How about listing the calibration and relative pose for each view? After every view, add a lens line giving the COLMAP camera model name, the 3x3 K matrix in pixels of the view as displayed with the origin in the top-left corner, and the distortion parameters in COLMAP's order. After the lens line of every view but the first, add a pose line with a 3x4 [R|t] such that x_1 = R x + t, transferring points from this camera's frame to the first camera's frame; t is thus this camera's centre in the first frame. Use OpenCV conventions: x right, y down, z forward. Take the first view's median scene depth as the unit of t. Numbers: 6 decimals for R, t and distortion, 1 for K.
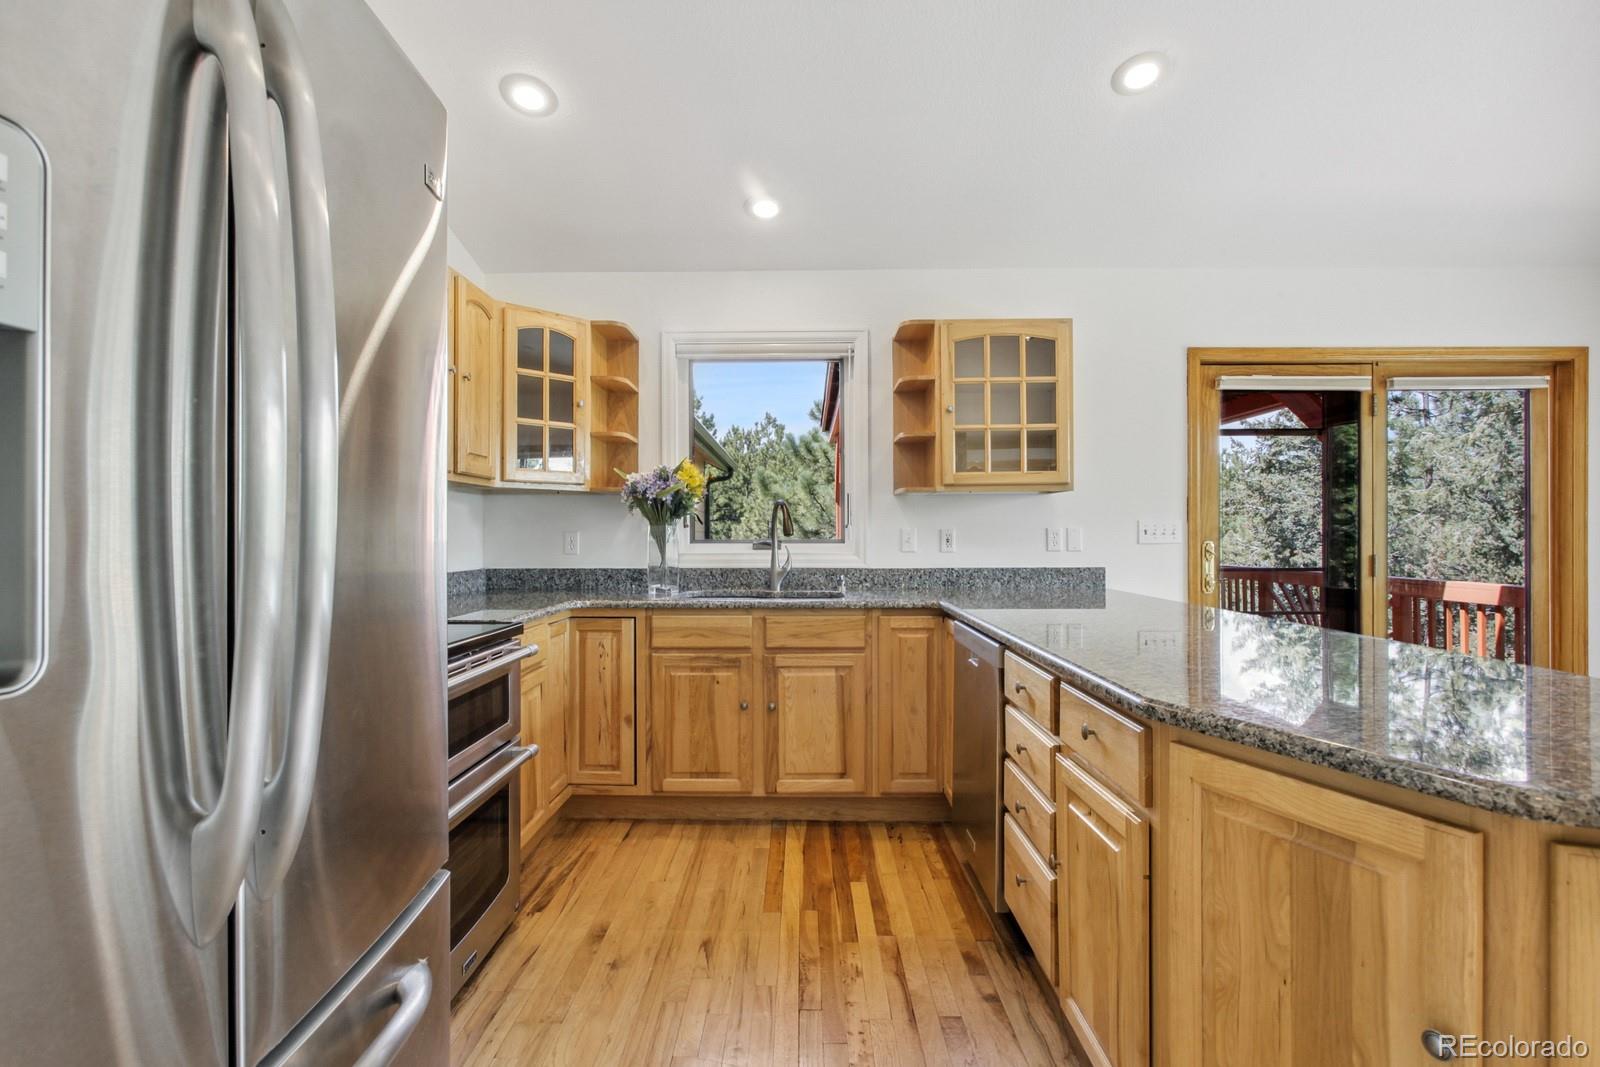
lens RADIAL K [[774.1, 0, 792.9], [0, 774.1, 536.2], [0, 0, 1]] dist [-0.003230, -0.000209]
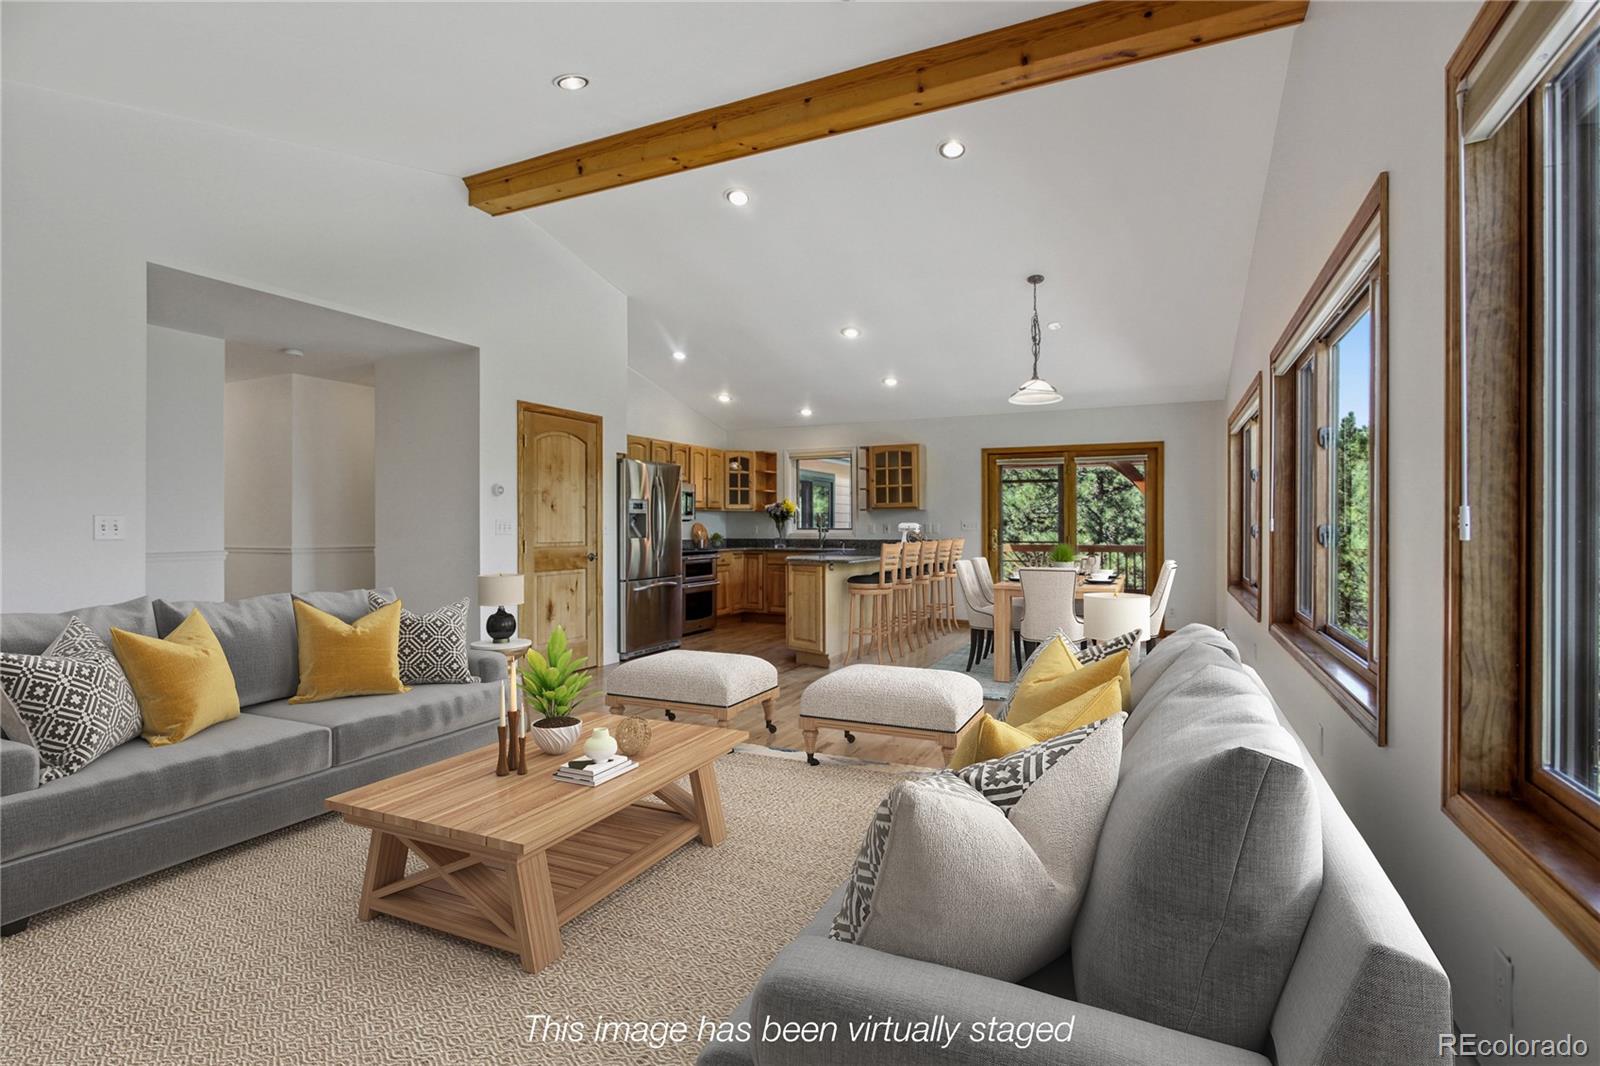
lens RADIAL K [[783.6, 0, 793.4], [0, 783.6, 526.1], [0, 0, 1]] dist [0.001408, -0.000076]
pose [[0.908619, 0.001595, -0.417622, 1.080815], [0.000299, 0.999990, 0.004469, -0.015503], [0.417625, -0.004186, 0.908610, -1.576820]]
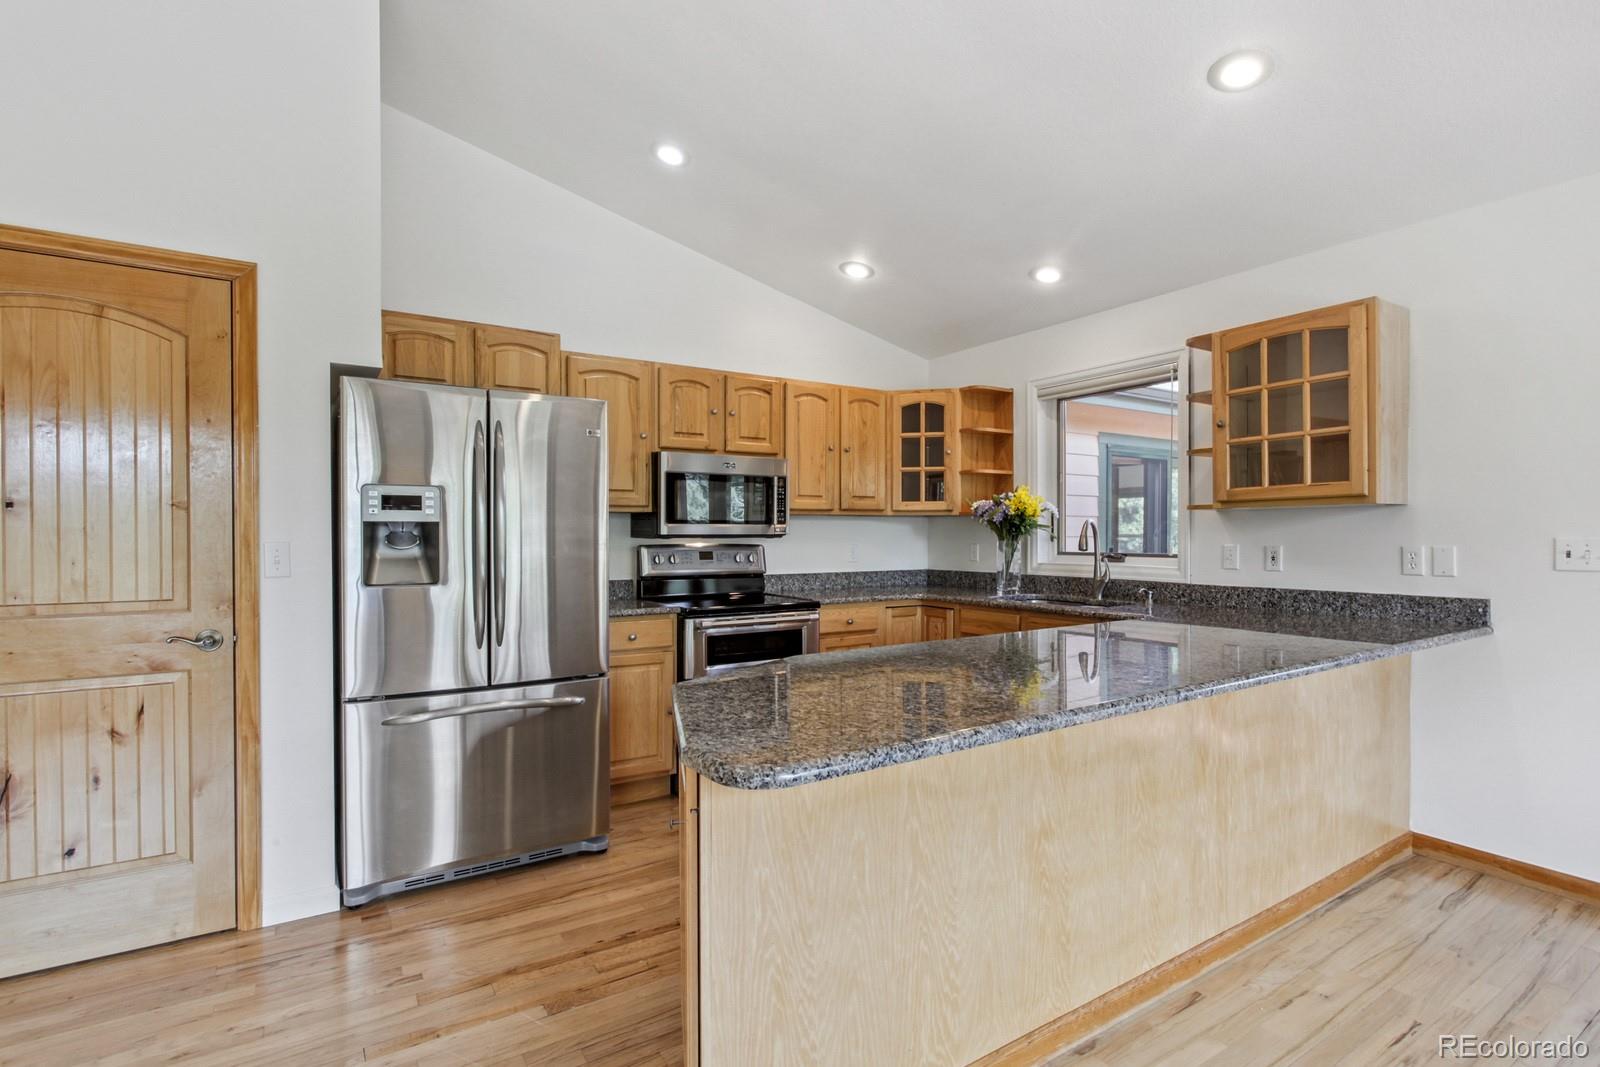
lens RADIAL K [[774.1, 0, 792.9], [0, 774.1, 536.2], [0, 0, 1]] dist [-0.003230, -0.000209]
pose [[0.549246, 0.004080, -0.835651, 0.713145], [0.000941, 0.999984, 0.005501, -0.028525], [0.835660, -0.003808, 0.549233, 0.019129]]
